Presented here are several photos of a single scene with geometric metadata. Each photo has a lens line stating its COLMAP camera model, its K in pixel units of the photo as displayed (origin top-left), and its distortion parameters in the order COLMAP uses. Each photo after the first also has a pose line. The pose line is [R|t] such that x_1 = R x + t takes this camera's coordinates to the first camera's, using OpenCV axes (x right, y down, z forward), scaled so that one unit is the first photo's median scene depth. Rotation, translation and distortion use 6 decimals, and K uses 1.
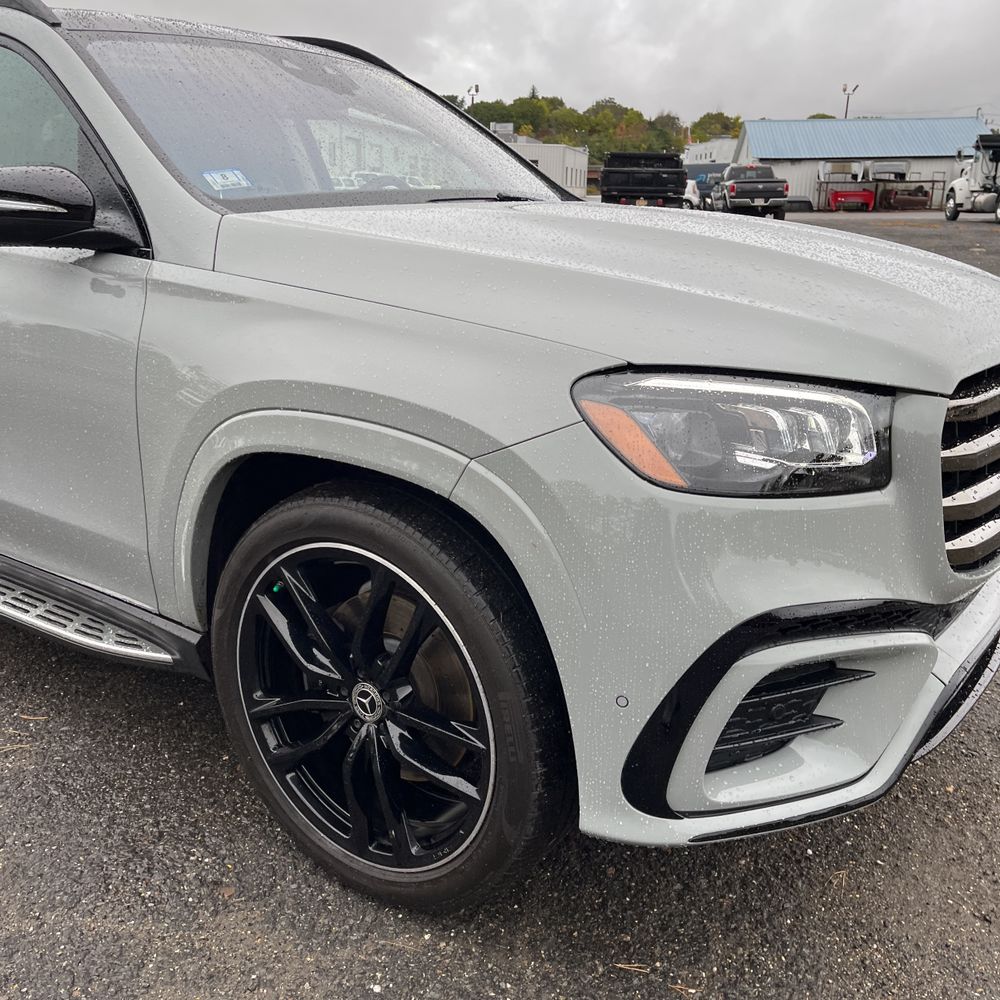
lens RADIAL K [[1030.4, 0, 500.0], [0, 1030.4, 500.0], [0, 0, 1]] dist [0.022430, -0.006492]
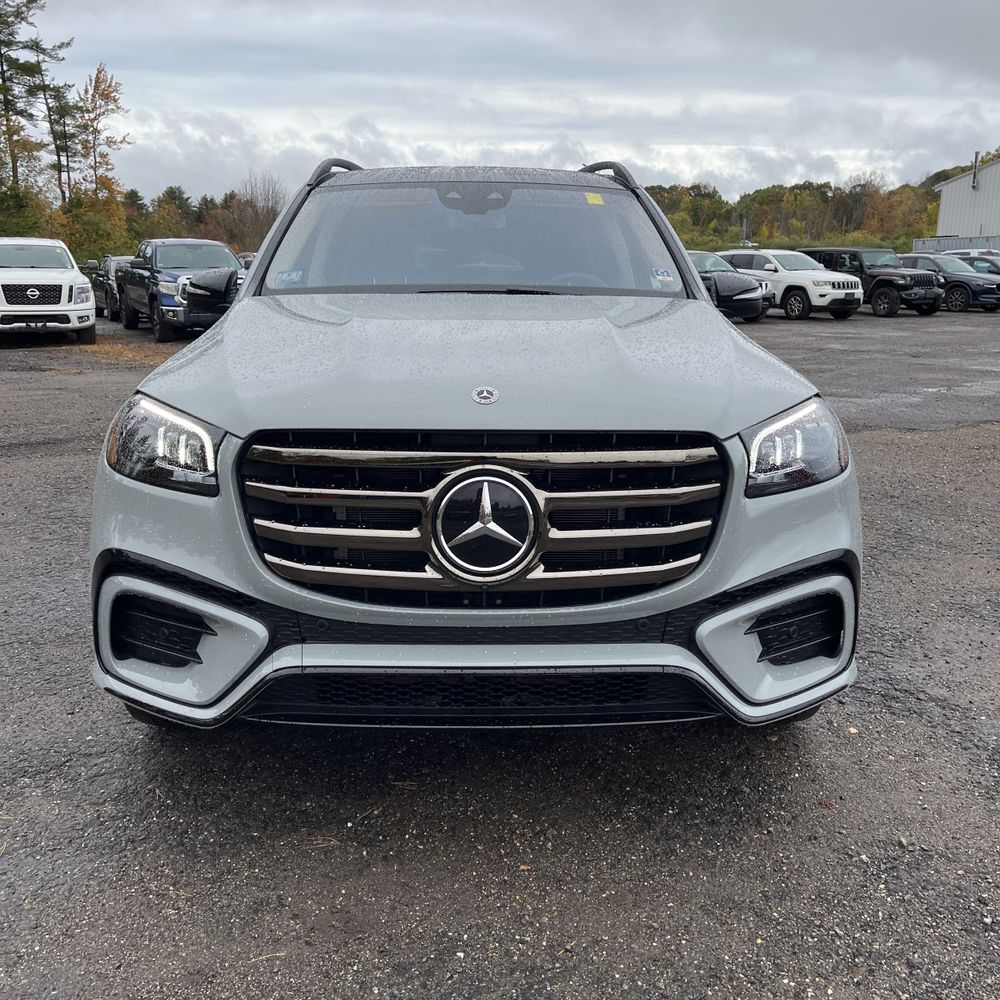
lens RADIAL K [[1064.7, 0, 500.0], [0, 1064.7, 500.0], [0, 0, 1]] dist [0.070500, -0.024631]
pose [[0.596256, 0.175571, -0.783360, 1.392138], [-0.239588, 0.970240, 0.035092, -0.121504], [0.766209, 0.166760, 0.620576, 0.310905]]
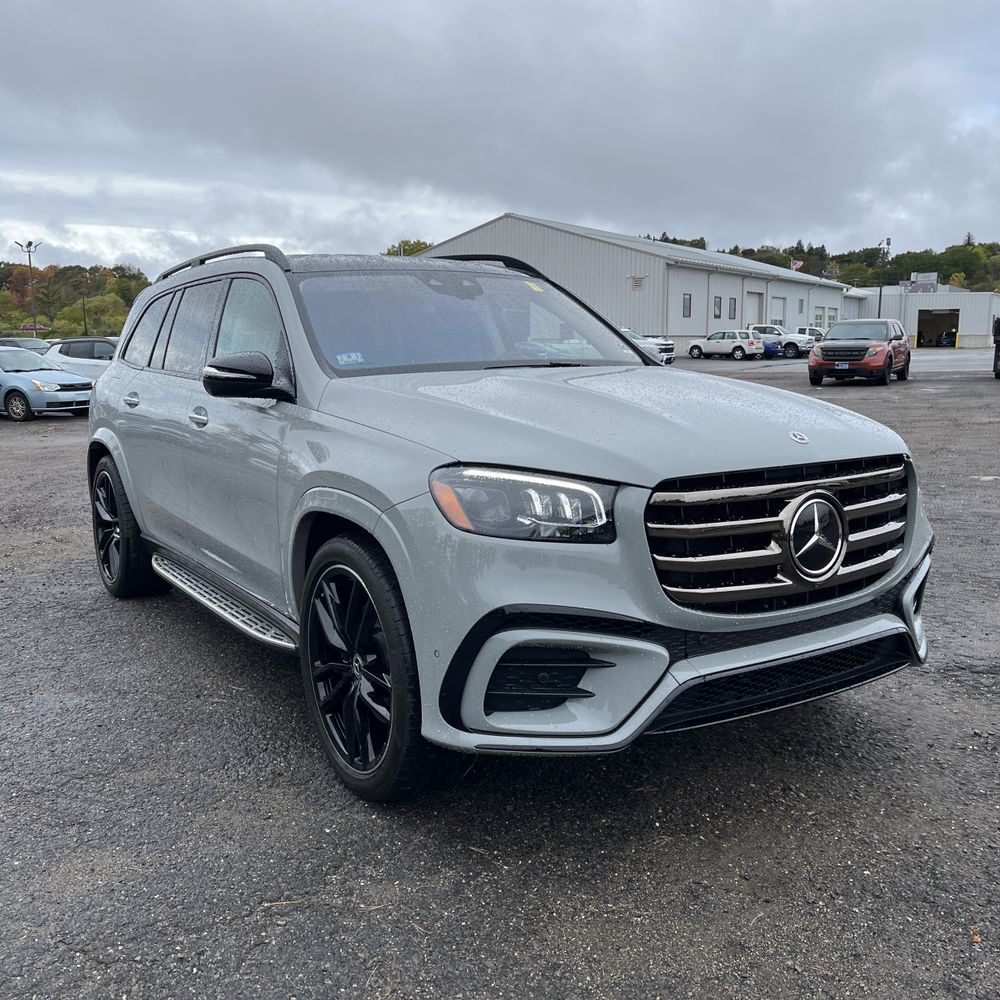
lens RADIAL K [[1064.7, 0, 500.0], [0, 1064.7, 500.0], [0, 0, 1]] dist [0.070500, -0.024631]
pose [[0.920608, 0.041224, -0.388307, 0.680909], [-0.097454, 0.987201, -0.126241, 0.118765], [0.378133, 0.154060, 0.912842, -0.480551]]
